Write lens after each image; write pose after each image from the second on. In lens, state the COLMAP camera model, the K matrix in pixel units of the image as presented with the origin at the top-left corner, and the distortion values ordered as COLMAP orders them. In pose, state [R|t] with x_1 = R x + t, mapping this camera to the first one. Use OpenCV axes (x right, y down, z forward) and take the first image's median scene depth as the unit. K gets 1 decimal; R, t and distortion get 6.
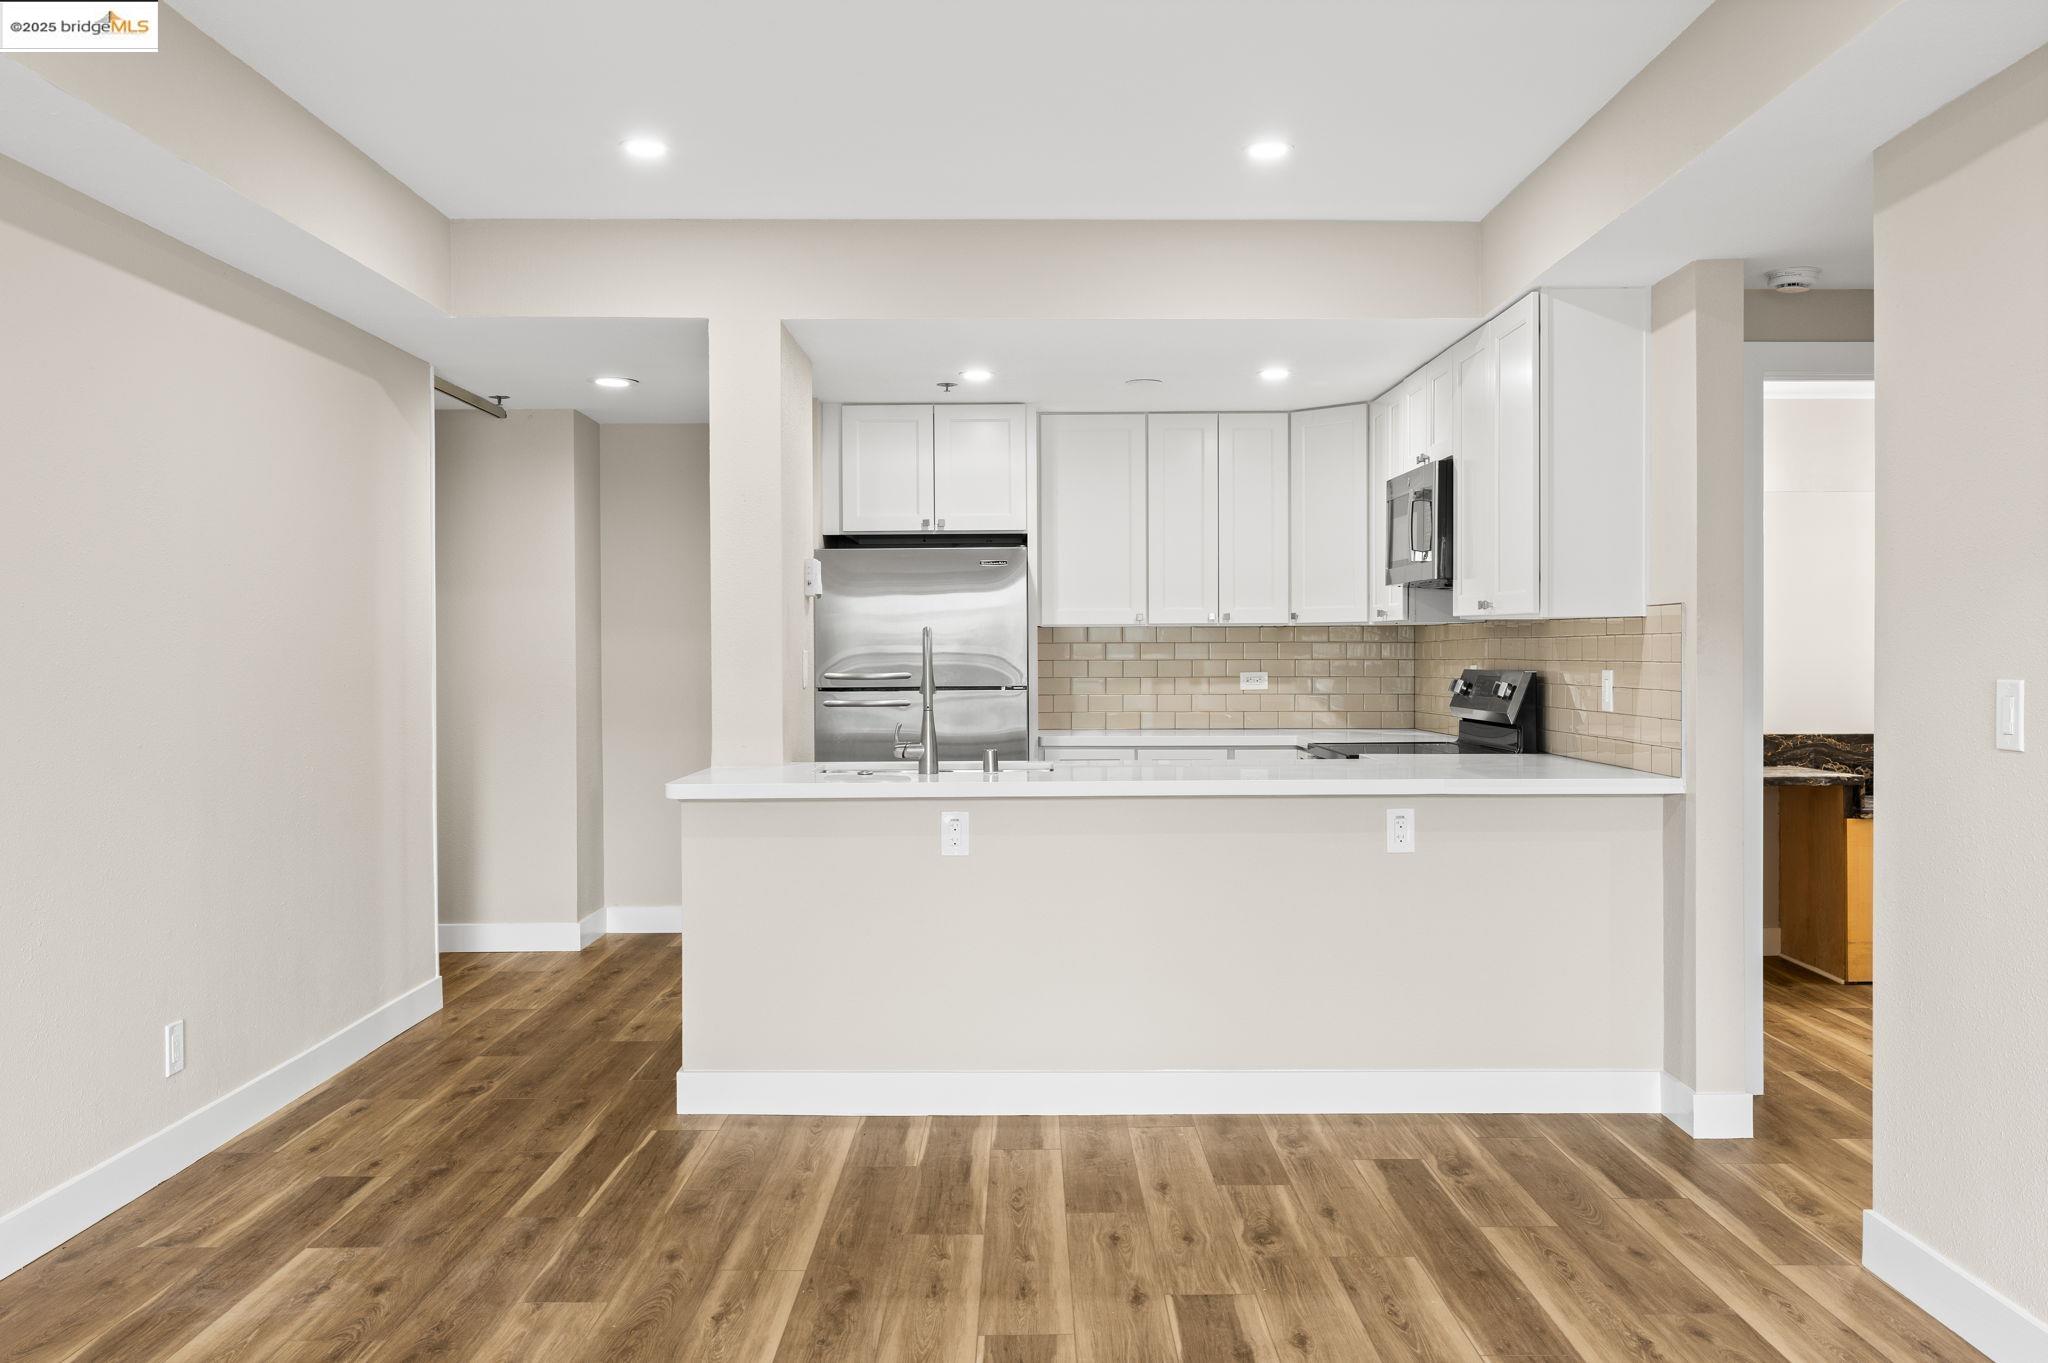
lens RADIAL K [[1710.7, 0, 1024.0], [0, 1710.7, 681.5], [0, 0, 1]] dist [0.006323, 0.004699]
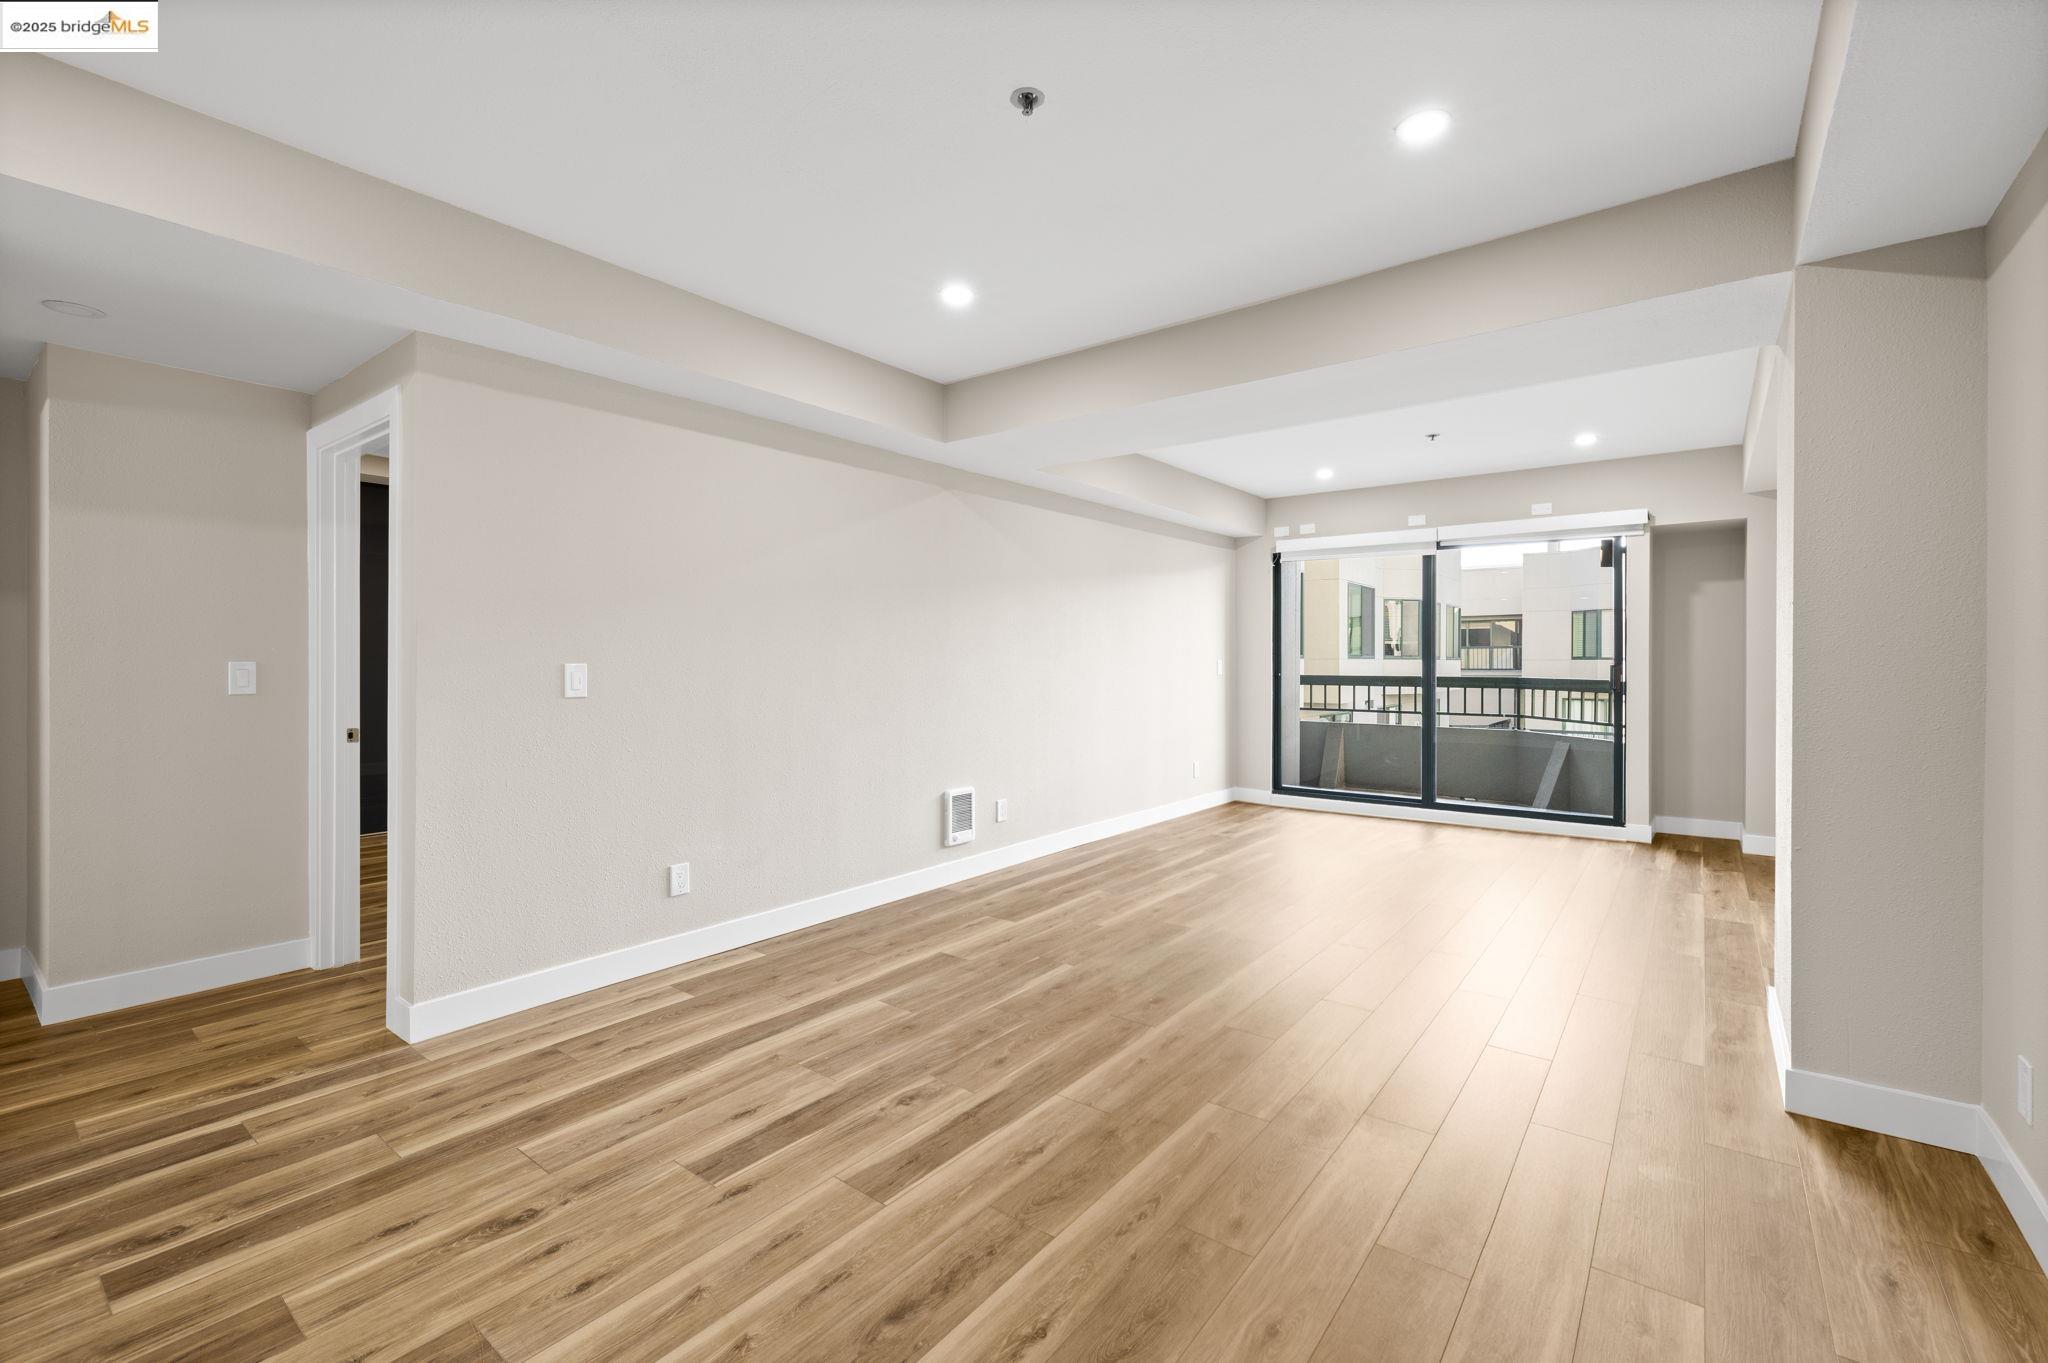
lens RADIAL K [[872.9, 0, 1024.3], [0, 872.9, 658.9], [0, 0, 1]] dist [0.003118, 0.000655]
pose [[-0.785413, 0.004906, 0.618952, -0.252482], [0.011414, 0.999913, 0.006557, -0.003715], [-0.618867, 0.012215, -0.785401, 0.735356]]
